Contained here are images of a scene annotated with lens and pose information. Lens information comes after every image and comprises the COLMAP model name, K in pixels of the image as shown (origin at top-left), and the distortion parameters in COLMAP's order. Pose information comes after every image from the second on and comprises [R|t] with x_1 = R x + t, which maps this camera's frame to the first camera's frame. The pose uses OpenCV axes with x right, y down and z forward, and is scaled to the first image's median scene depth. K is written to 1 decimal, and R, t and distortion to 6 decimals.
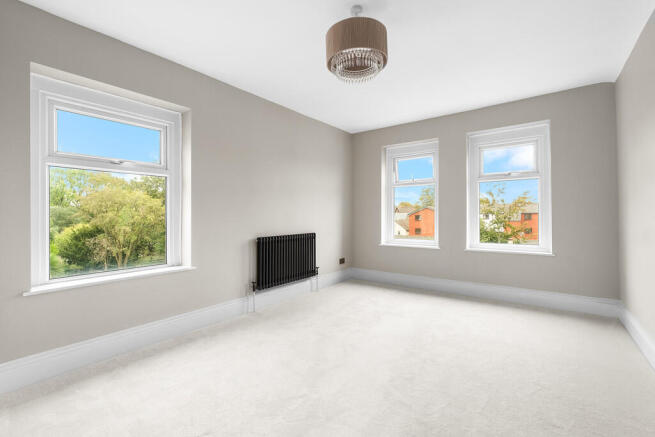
lens RADIAL K [[283.3, 0, 327.5], [0, 283.3, 218.5], [0, 0, 1]] dist [0.001097, 0.000545]
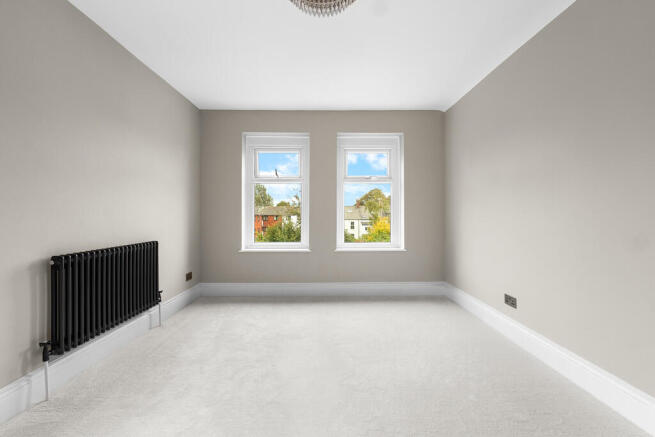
lens RADIAL K [[283.3, 0, 327.5], [0, 283.3, 218.5], [0, 0, 1]] dist [0.001097, 0.000545]
pose [[0.794950, -0.002130, 0.606671, -0.133408], [0.004350, 0.999988, -0.002190, 0.000711], [-0.606659, 0.004380, 0.794950, 0.222055]]
